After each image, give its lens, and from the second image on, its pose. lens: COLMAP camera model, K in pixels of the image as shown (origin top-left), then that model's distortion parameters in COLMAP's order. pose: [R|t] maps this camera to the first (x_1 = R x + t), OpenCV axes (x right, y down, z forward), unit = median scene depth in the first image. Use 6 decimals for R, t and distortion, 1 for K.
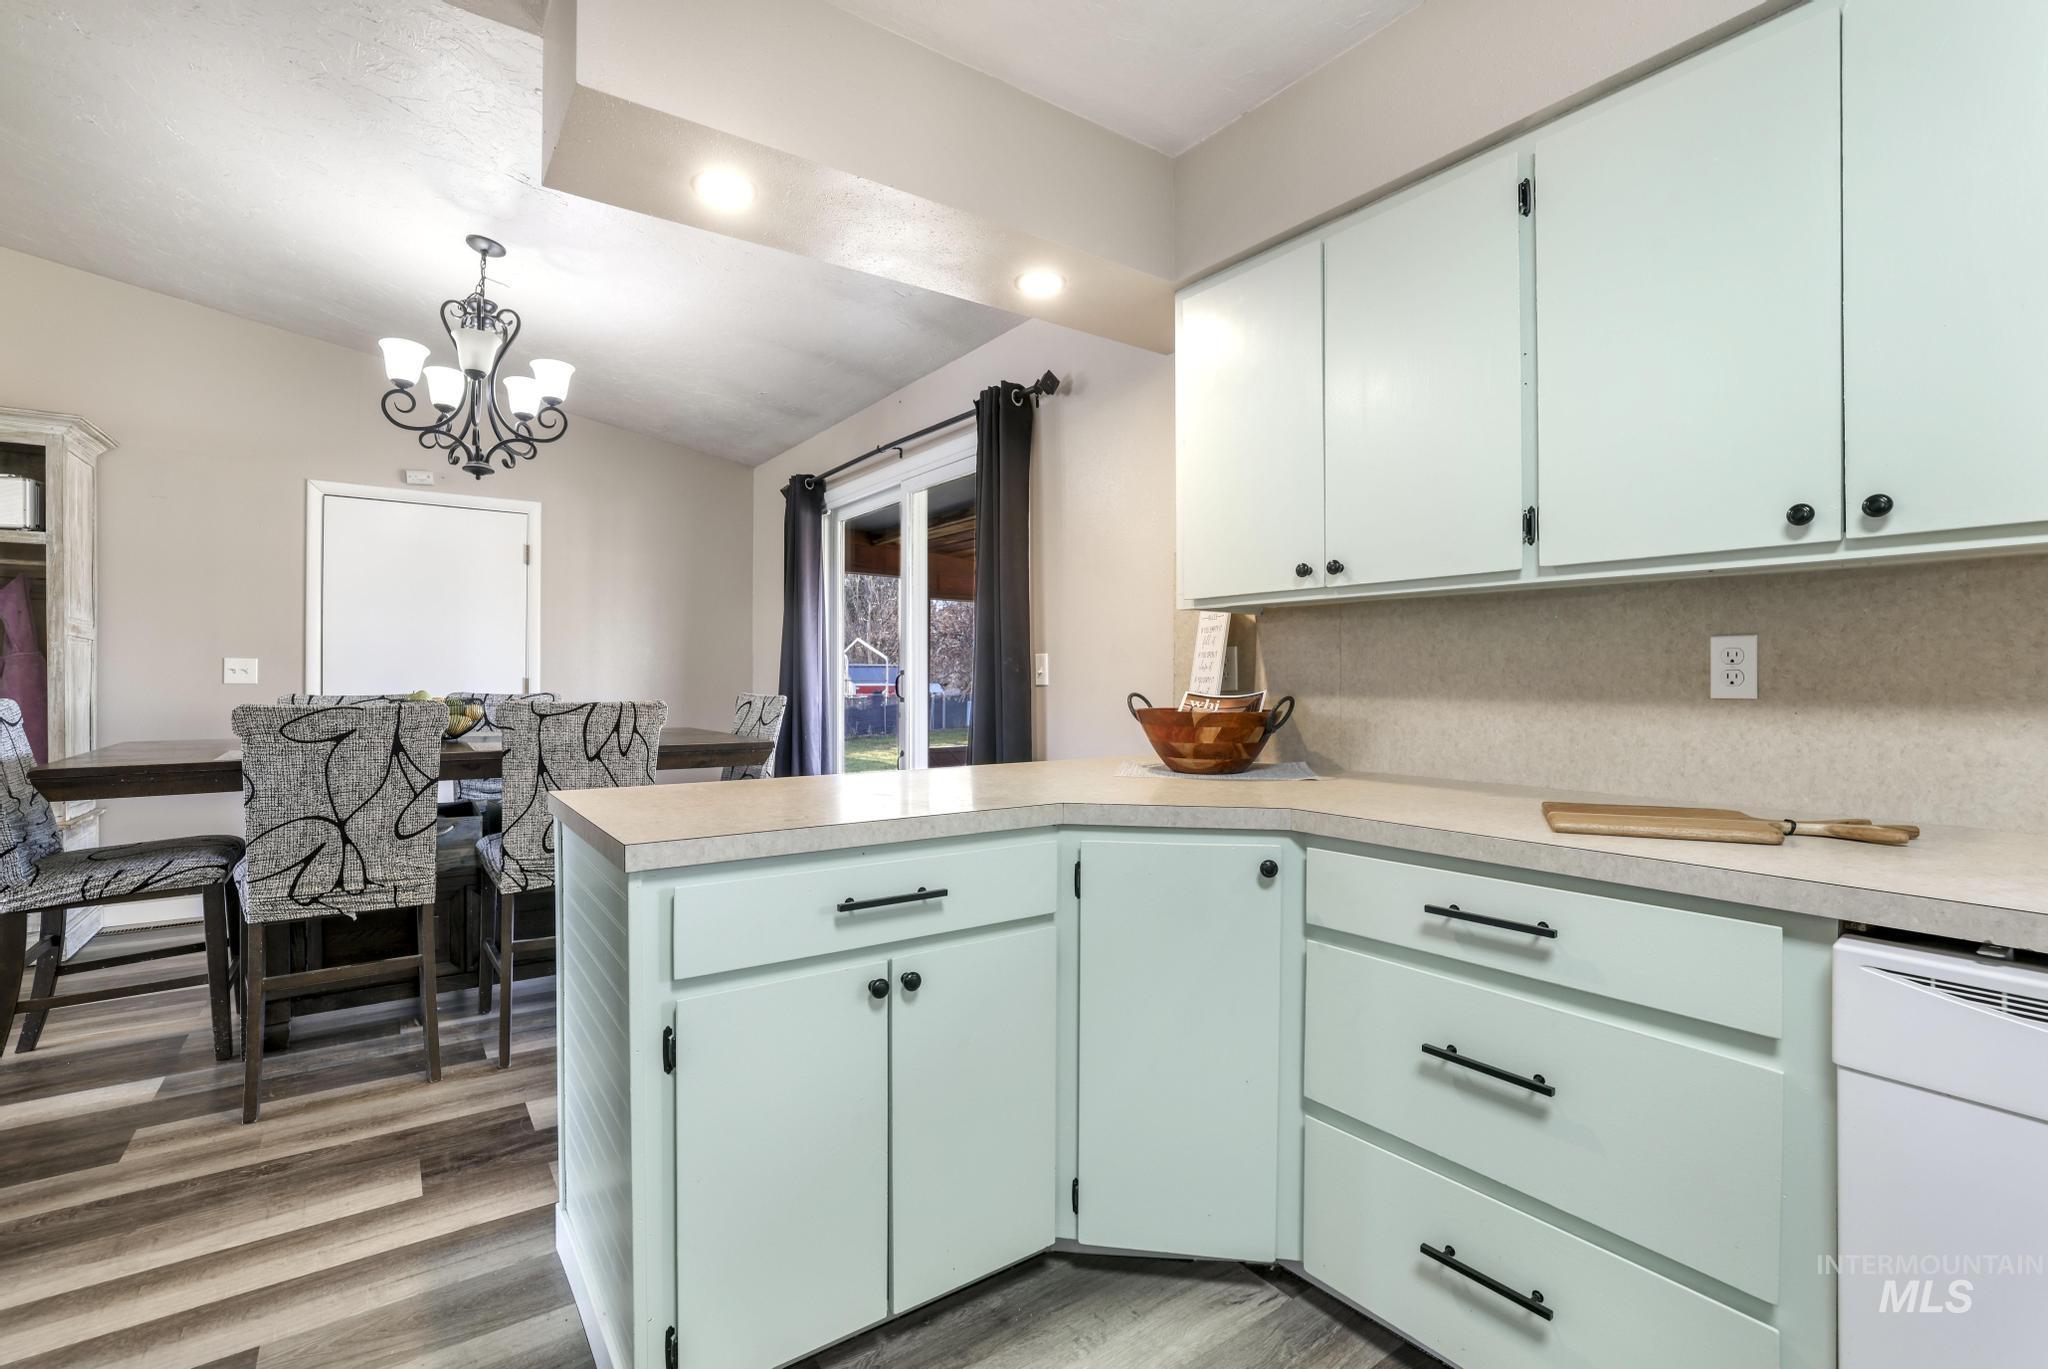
lens RADIAL K [[902.1, 0, 1010.5], [0, 902.1, 673.9], [0, 0, 1]] dist [-0.036983, 0.011872]
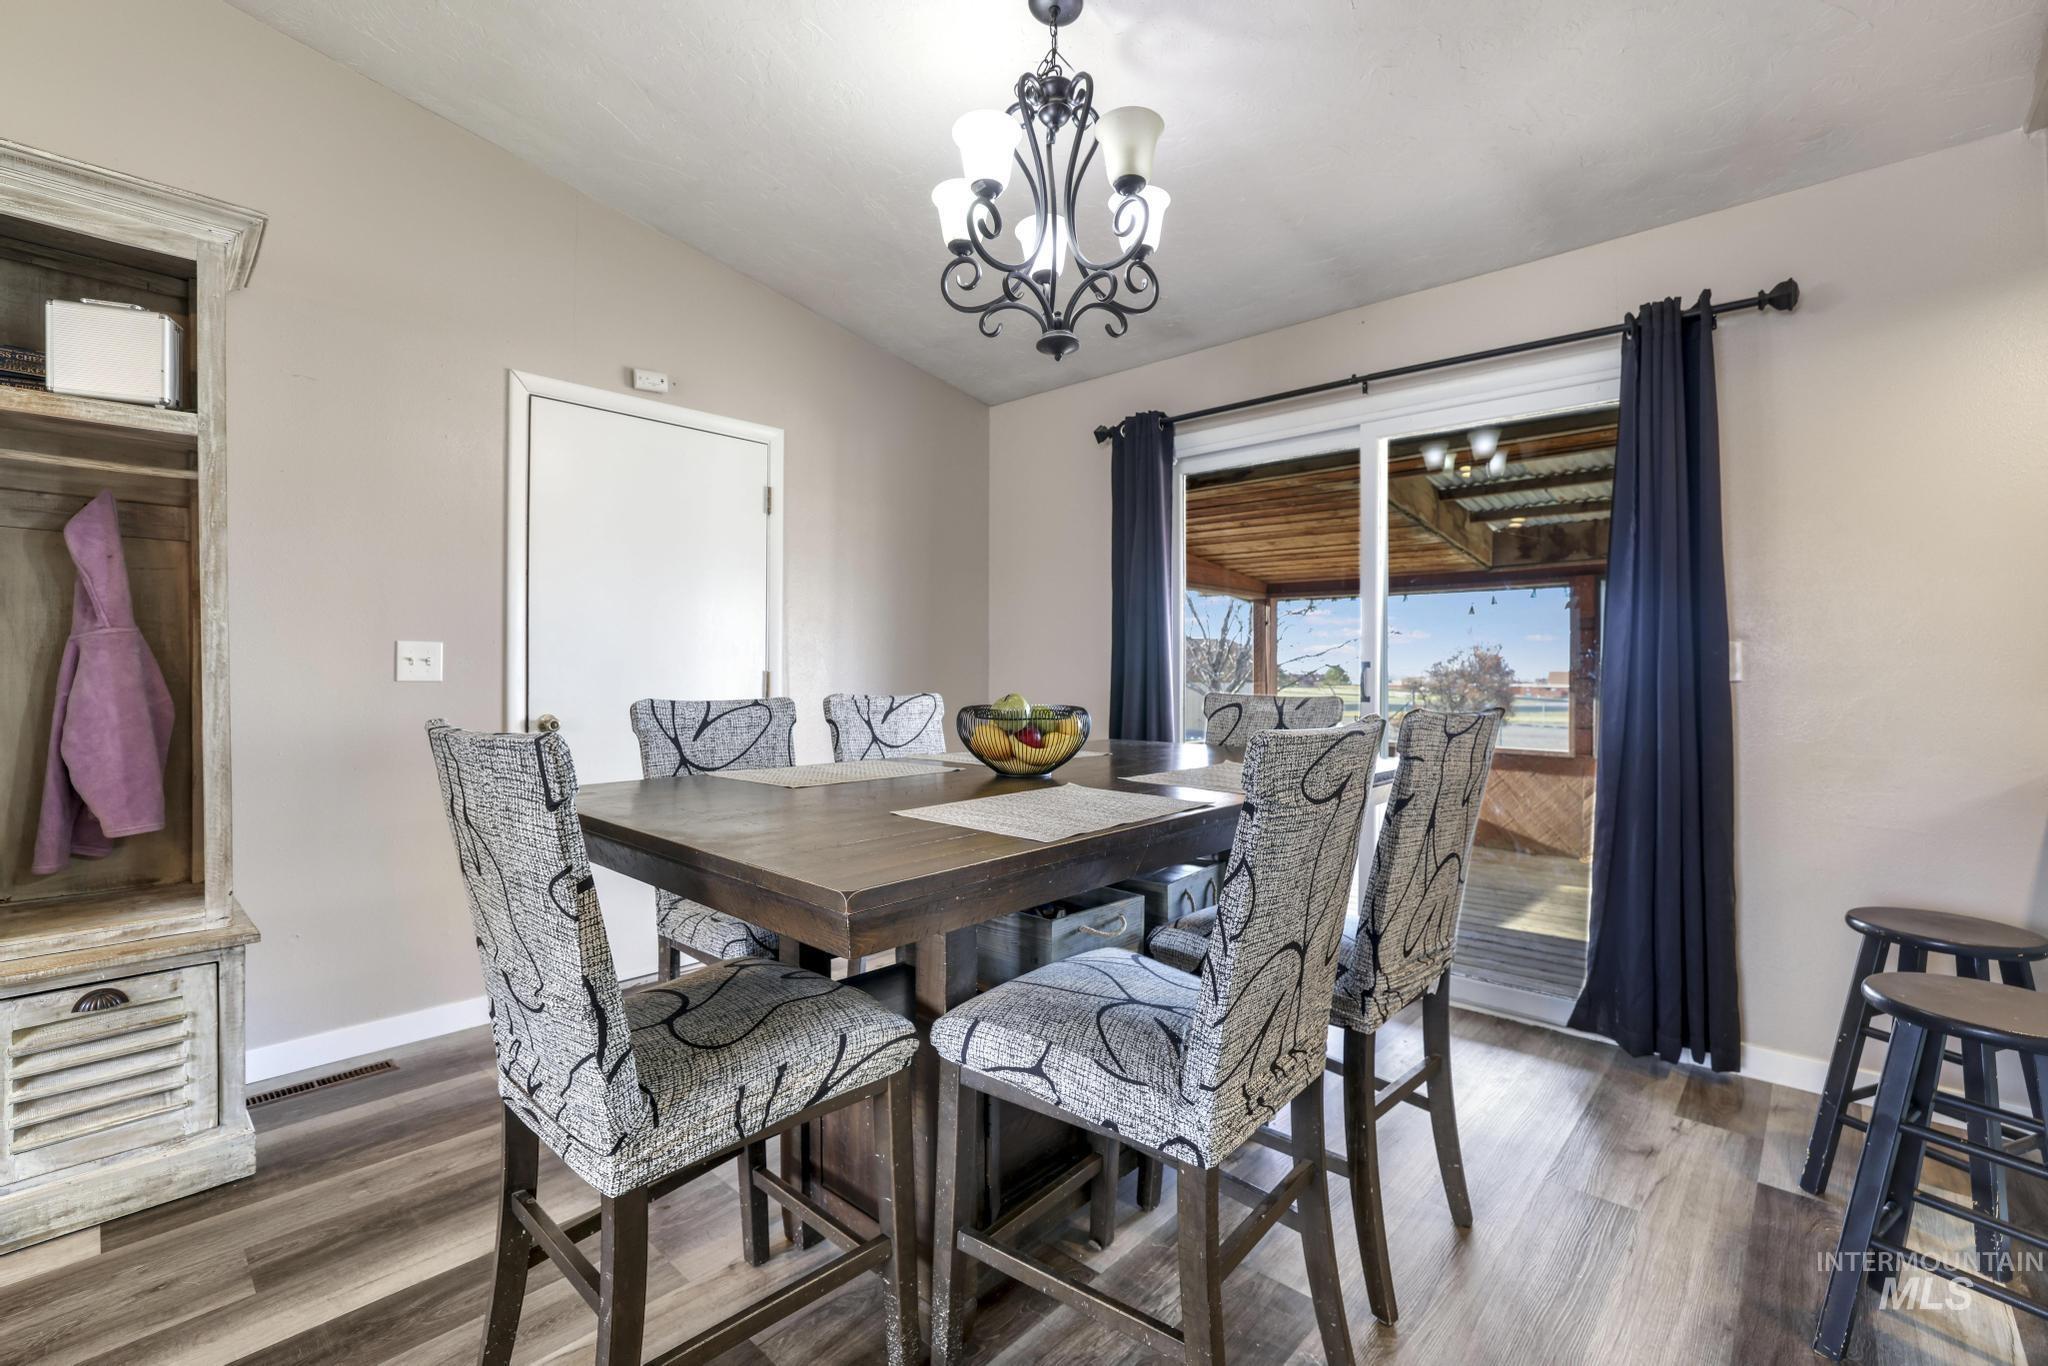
lens RADIAL K [[916.5, 0, 1019.9], [0, 916.5, 671.7], [0, 0, 1]] dist [-0.025297, 0.000914]
pose [[0.981613, 0.001911, 0.190874, -0.698949], [-0.002986, 0.999981, 0.005345, -0.001088], [-0.190860, -0.005817, 0.981600, 0.338882]]
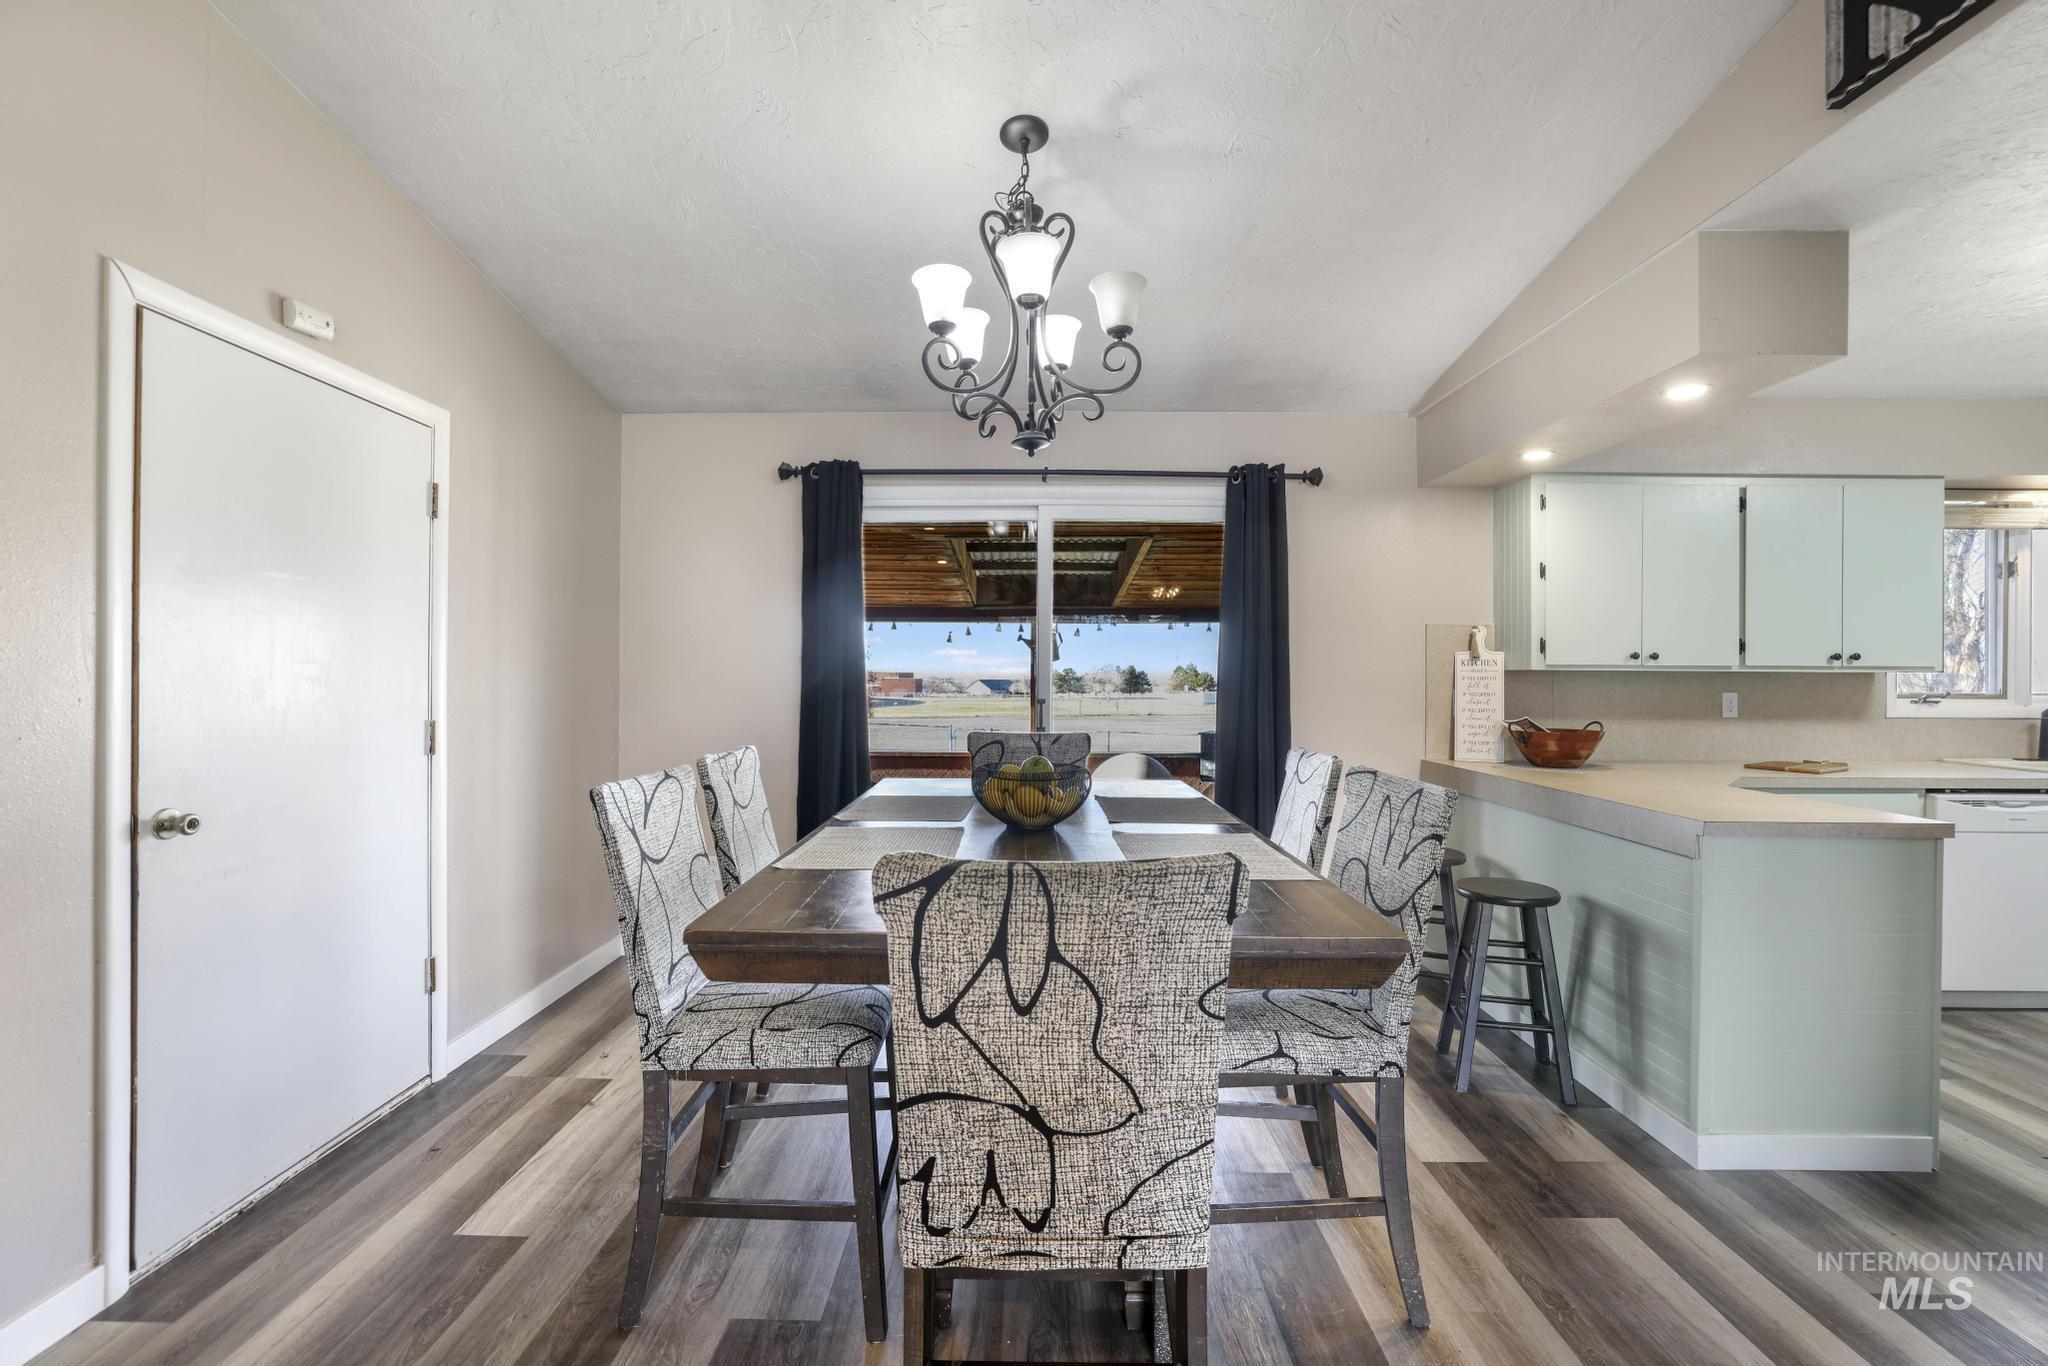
lens RADIAL K [[902.1, 0, 1010.5], [0, 902.1, 672.4], [0, 0, 1]] dist [-0.036983, 0.011872]
pose [[0.590461, -0.000434, 0.807066, -1.114816], [-0.007177, 0.999957, 0.005789, -0.046203], [-0.807035, -0.009210, 0.590432, 0.544899]]
